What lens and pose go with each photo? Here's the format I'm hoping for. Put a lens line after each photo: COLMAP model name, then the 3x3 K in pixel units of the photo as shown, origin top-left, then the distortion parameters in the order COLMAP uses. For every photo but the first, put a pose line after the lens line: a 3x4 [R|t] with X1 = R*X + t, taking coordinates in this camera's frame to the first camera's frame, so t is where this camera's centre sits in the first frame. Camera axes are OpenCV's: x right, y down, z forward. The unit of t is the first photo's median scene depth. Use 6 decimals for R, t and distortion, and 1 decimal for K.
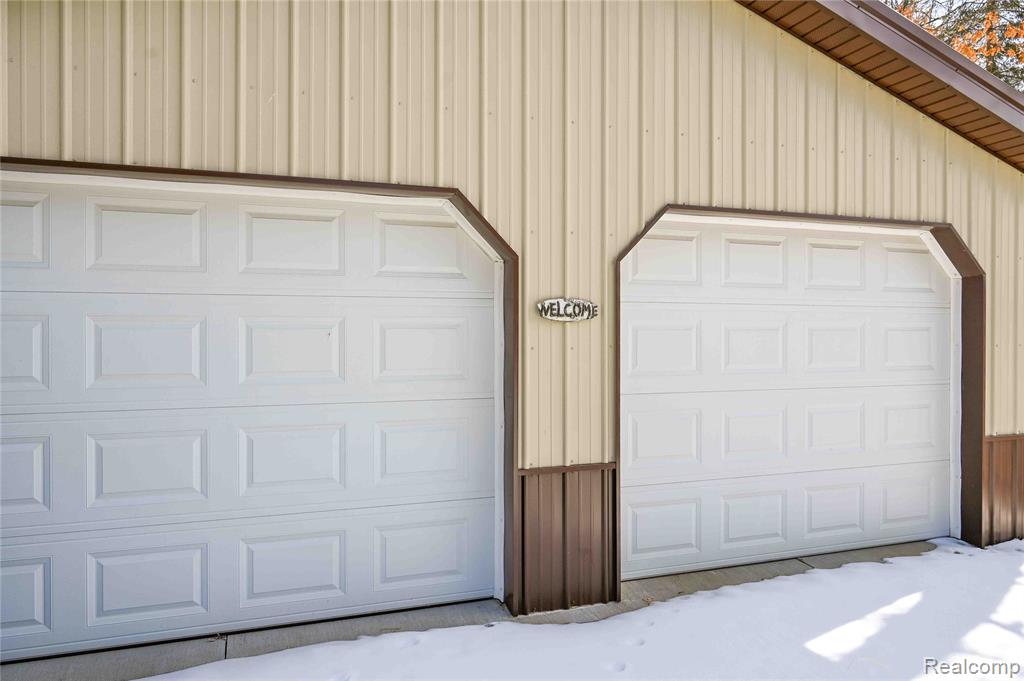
lens RADIAL K [[667.3, 0, 512.0], [0, 667.3, 340.5], [0, 0, 1]] dist [-0.000729, -0.000576]
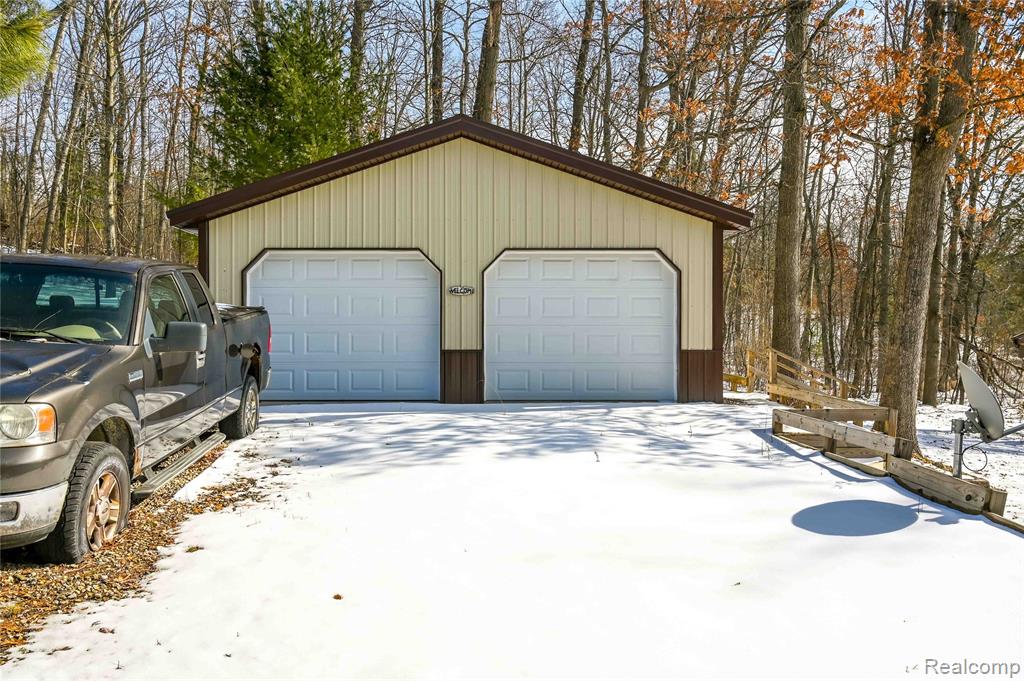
lens RADIAL K [[849.9, 0, 512.0], [0, 849.9, 340.5], [0, 0, 1]] dist [-0.011510, -0.001710]
pose [[0.949748, 0.002194, -0.313007, 1.320907], [-0.002827, 0.999995, -0.001570, 0.155054], [0.313002, 0.002376, 0.949749, -2.132085]]
